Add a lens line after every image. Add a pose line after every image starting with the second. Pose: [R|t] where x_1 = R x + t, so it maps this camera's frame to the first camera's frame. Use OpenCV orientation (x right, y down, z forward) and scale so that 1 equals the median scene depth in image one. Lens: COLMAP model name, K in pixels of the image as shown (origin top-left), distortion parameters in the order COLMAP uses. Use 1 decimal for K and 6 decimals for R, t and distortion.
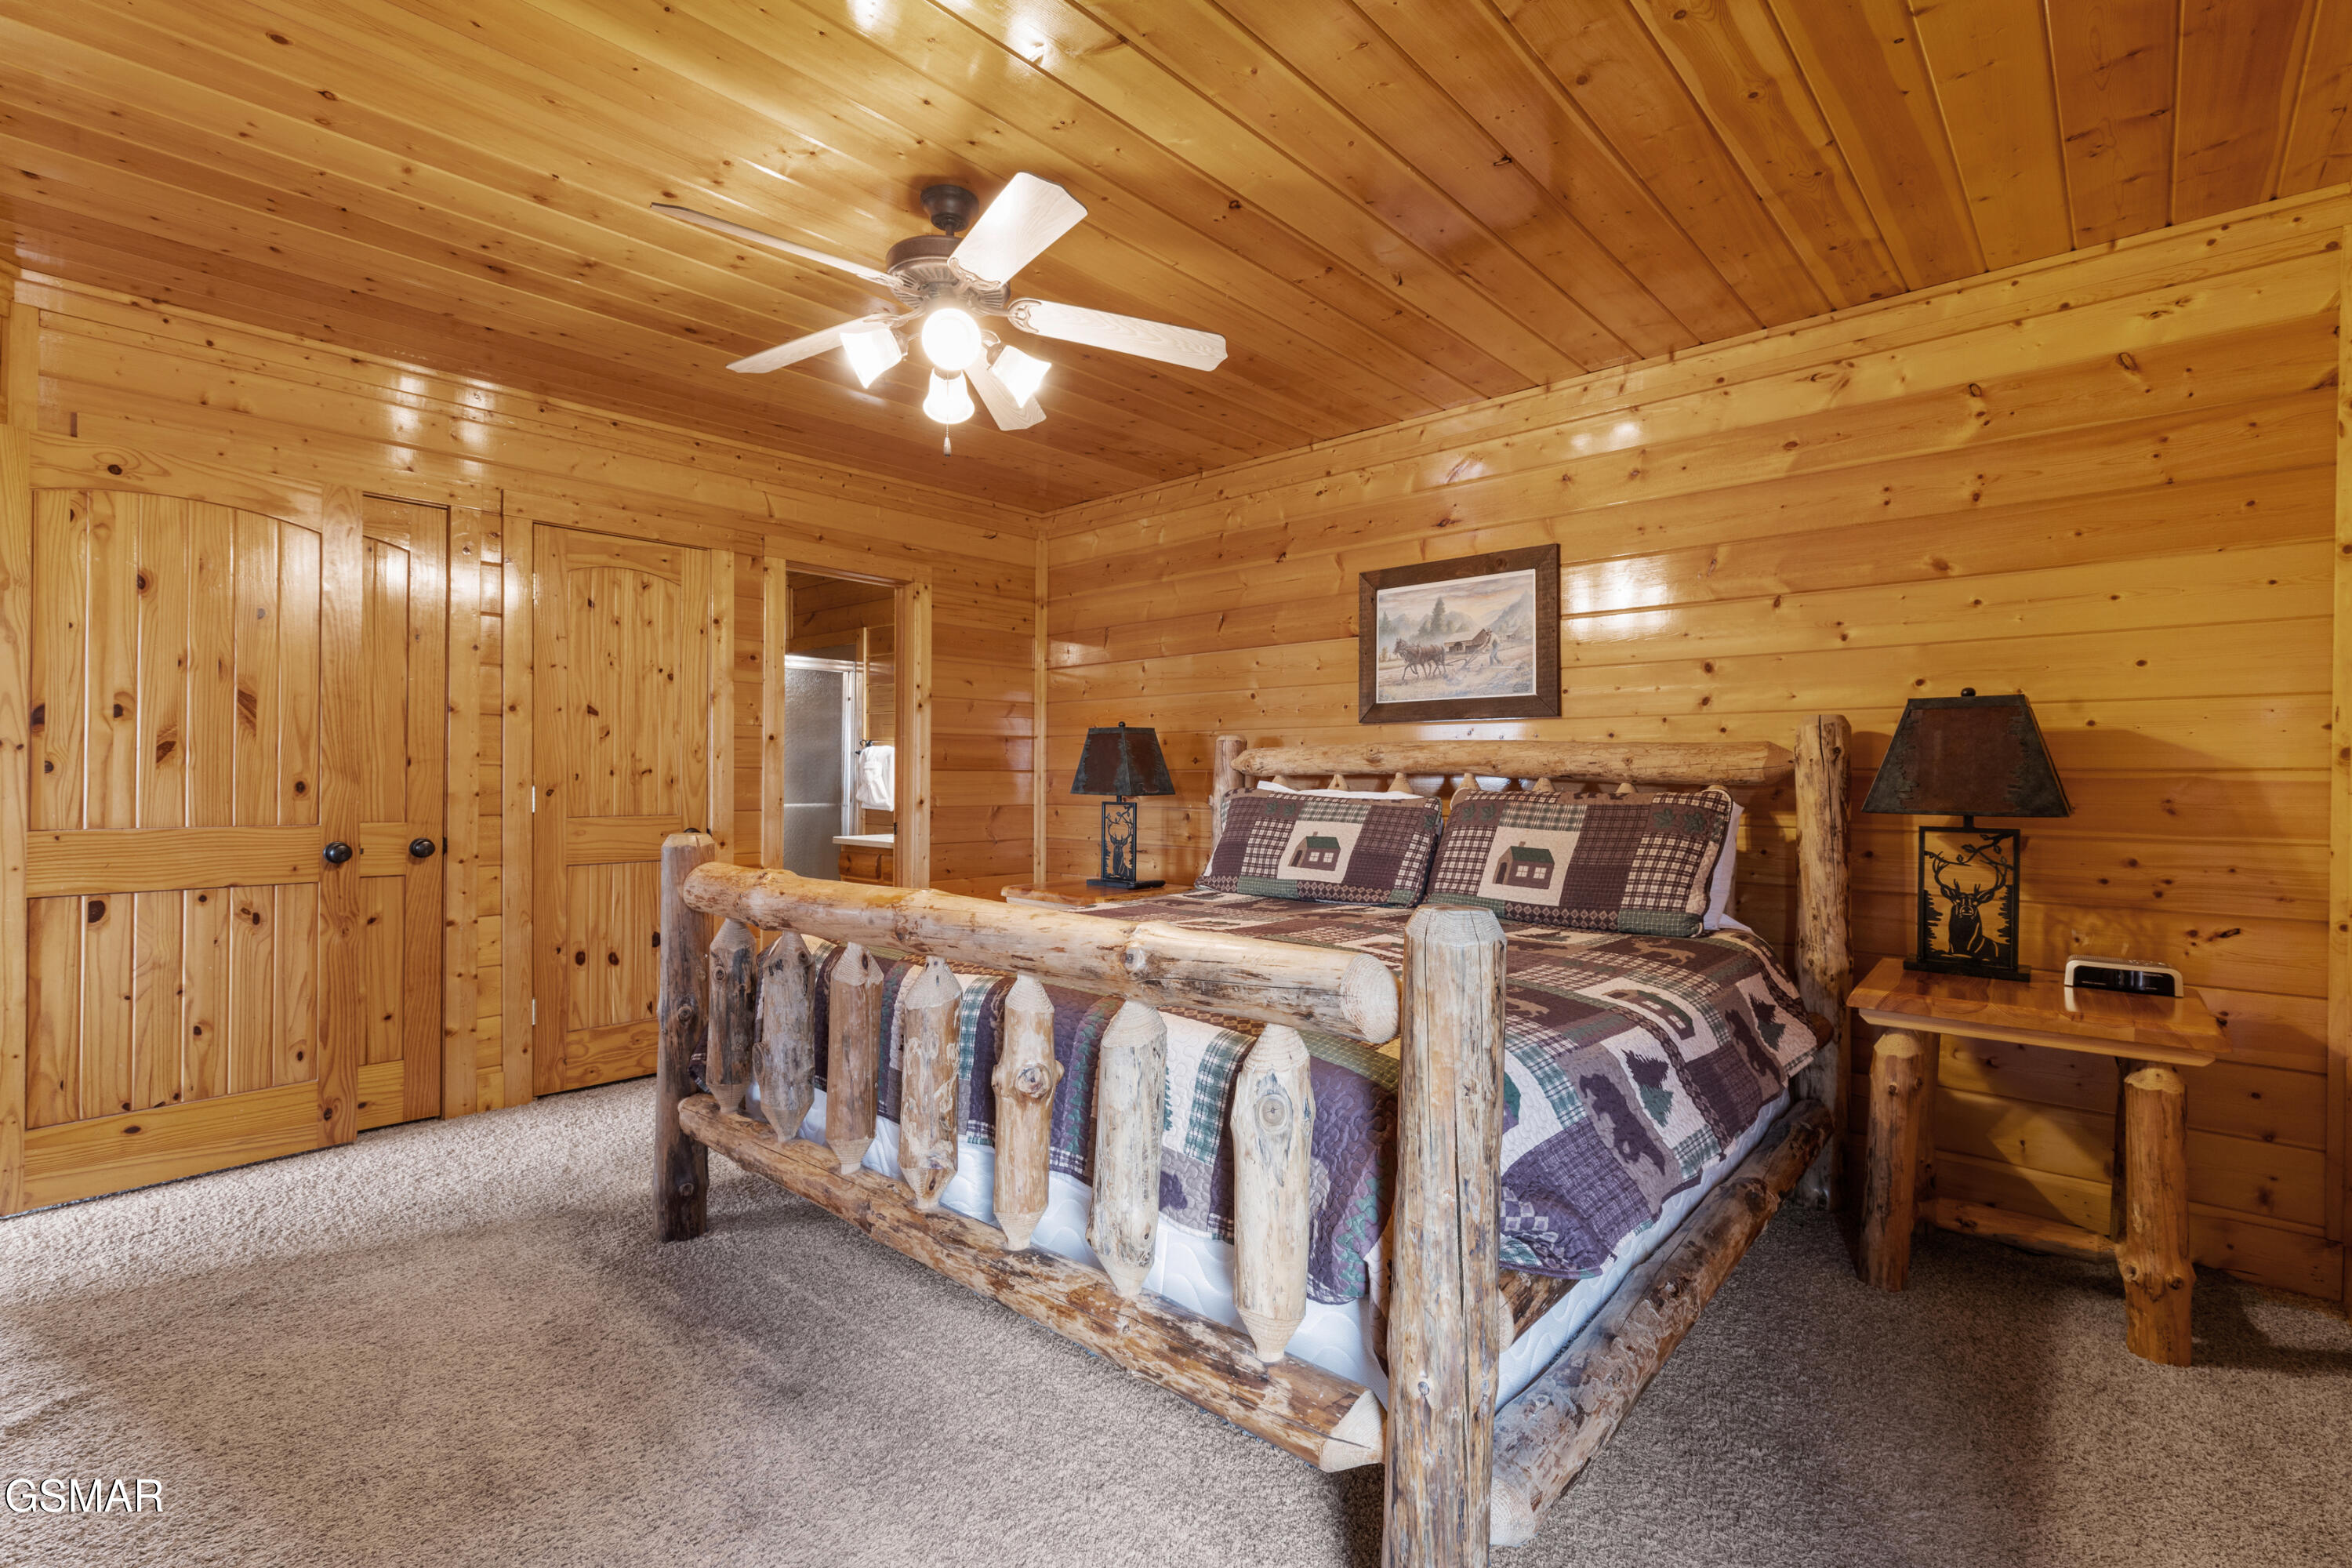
lens RADIAL K [[1054.0, 0, 1179.0], [0, 1054.0, 768.9], [0, 0, 1]] dist [0.002211, -0.000651]
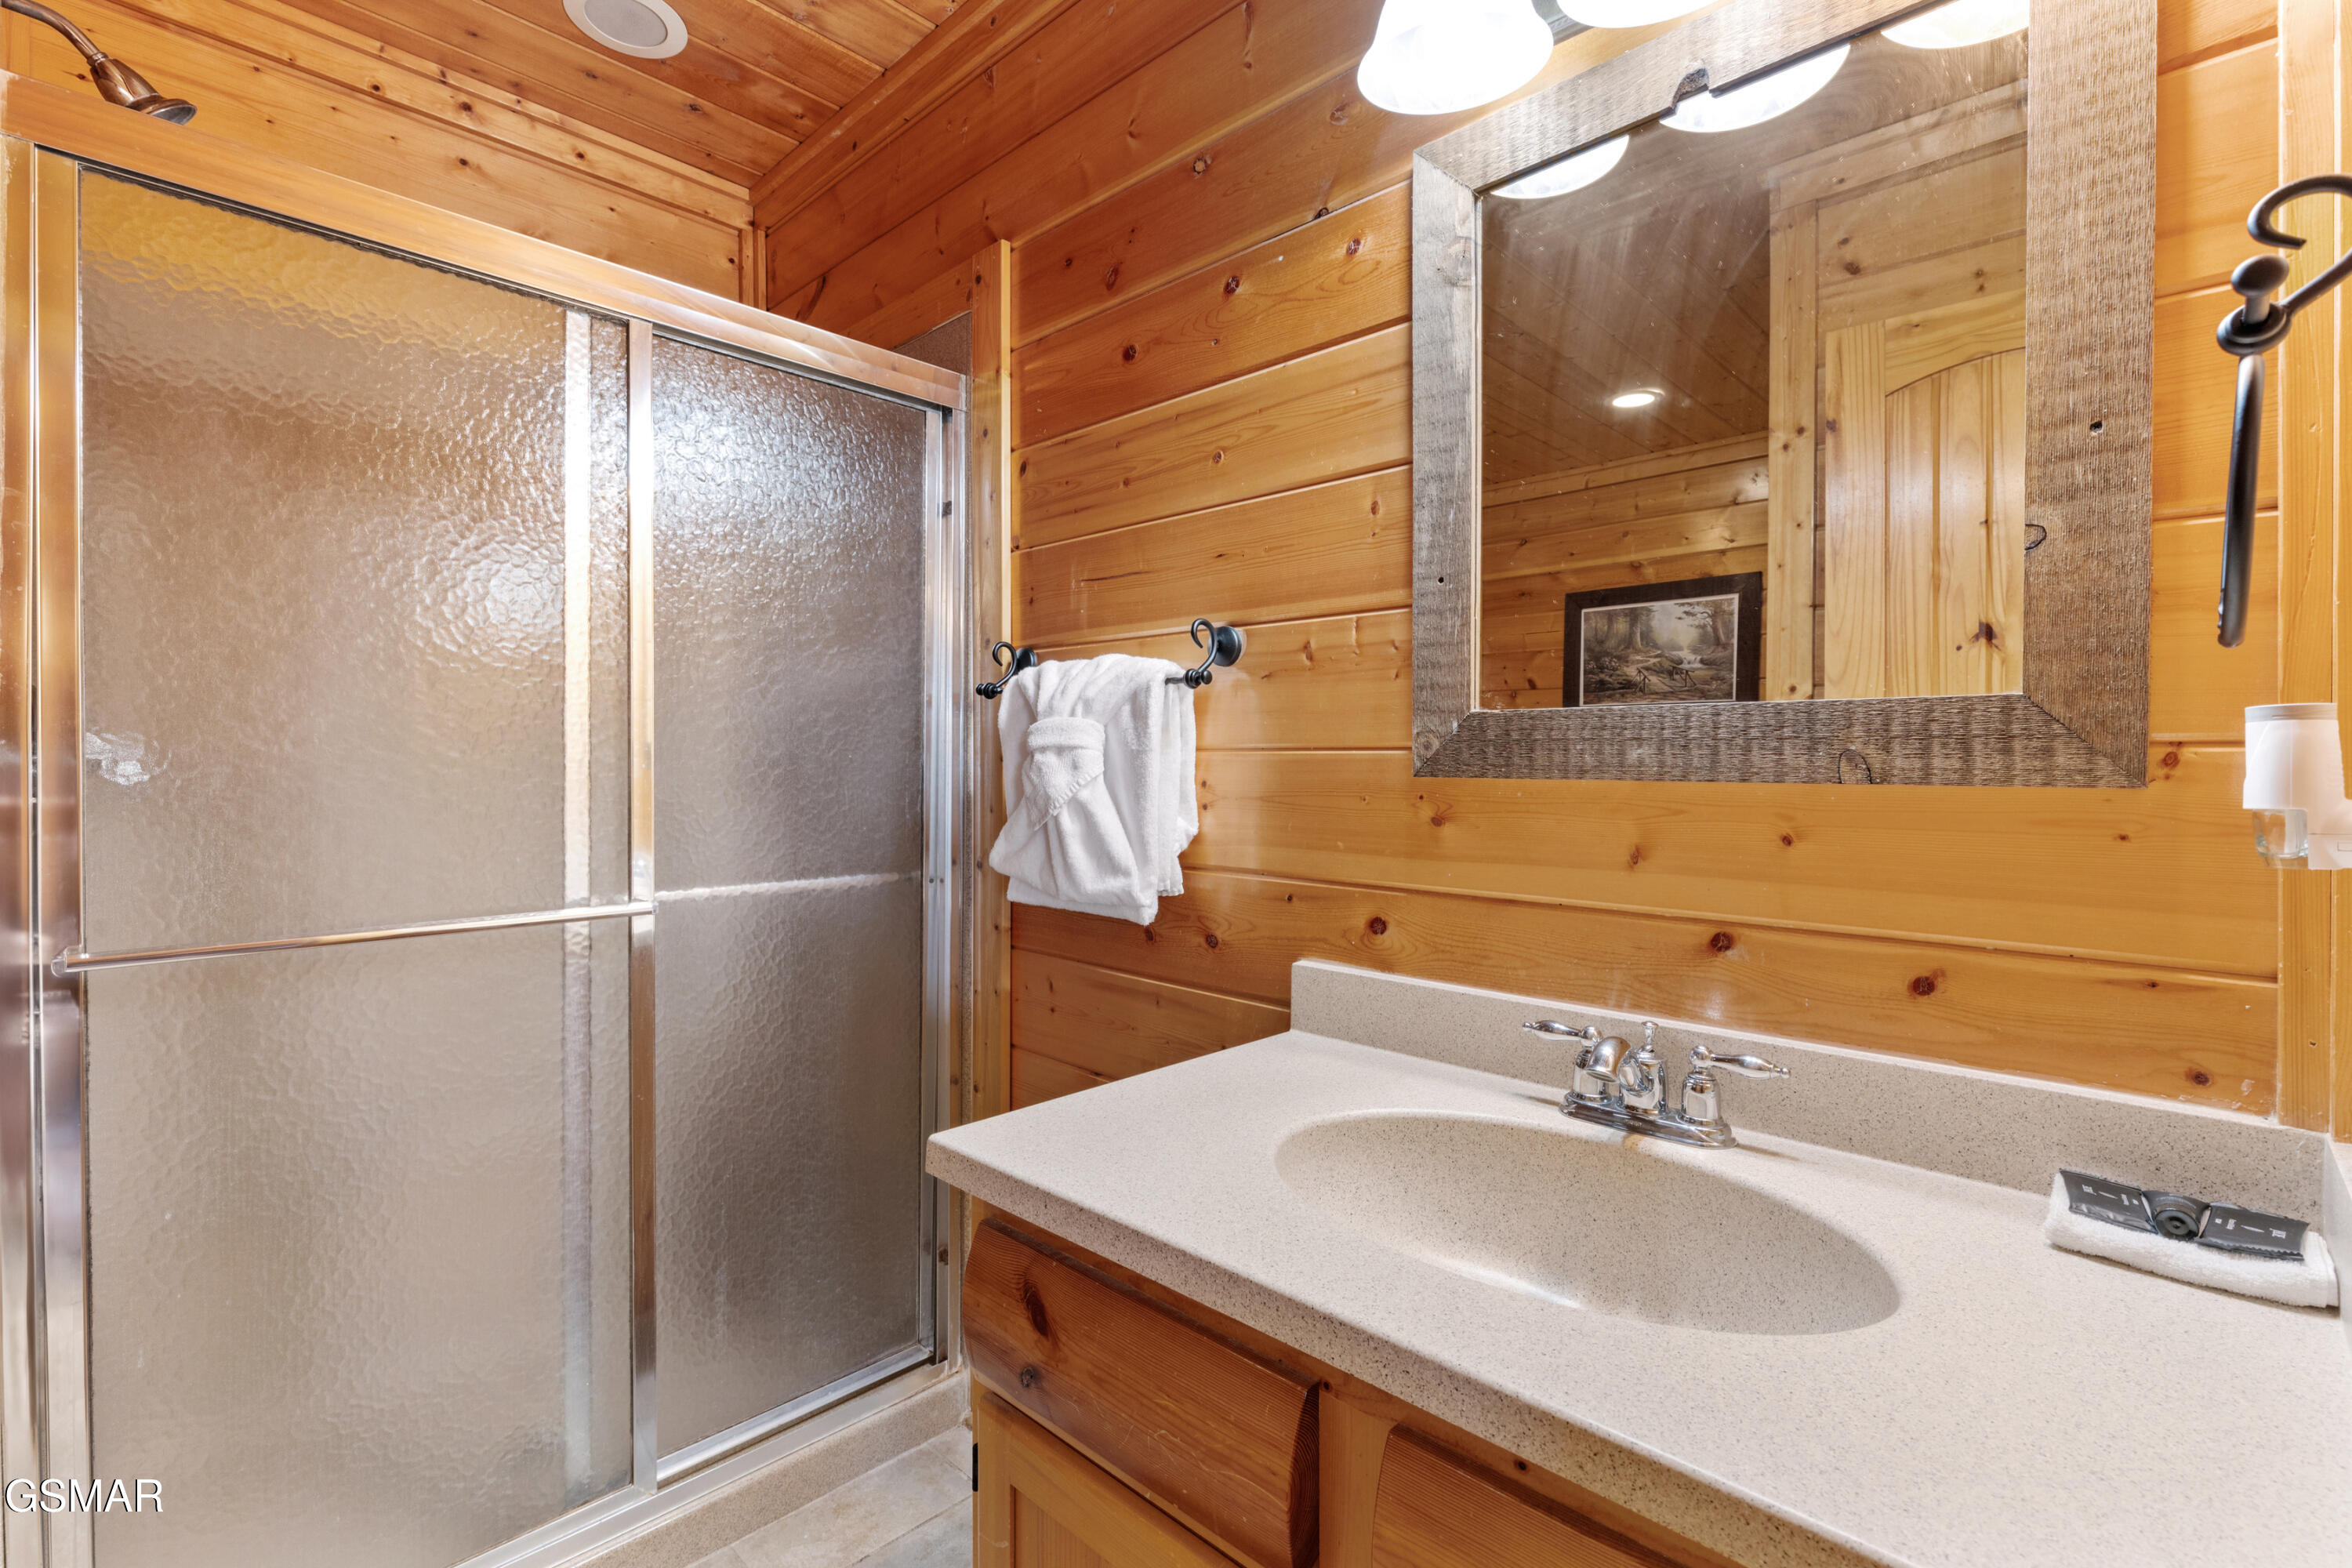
lens RADIAL K [[1054.0, 0, 1177.0], [0, 1054.0, 776.0], [0, 0, 1]] dist [0.002211, -0.000651]
pose [[0.999421, -0.006590, -0.033383, -0.246378], [0.006948, 0.999920, 0.010605, 0.003818], [0.033310, -0.010831, 0.999386, 0.730511]]
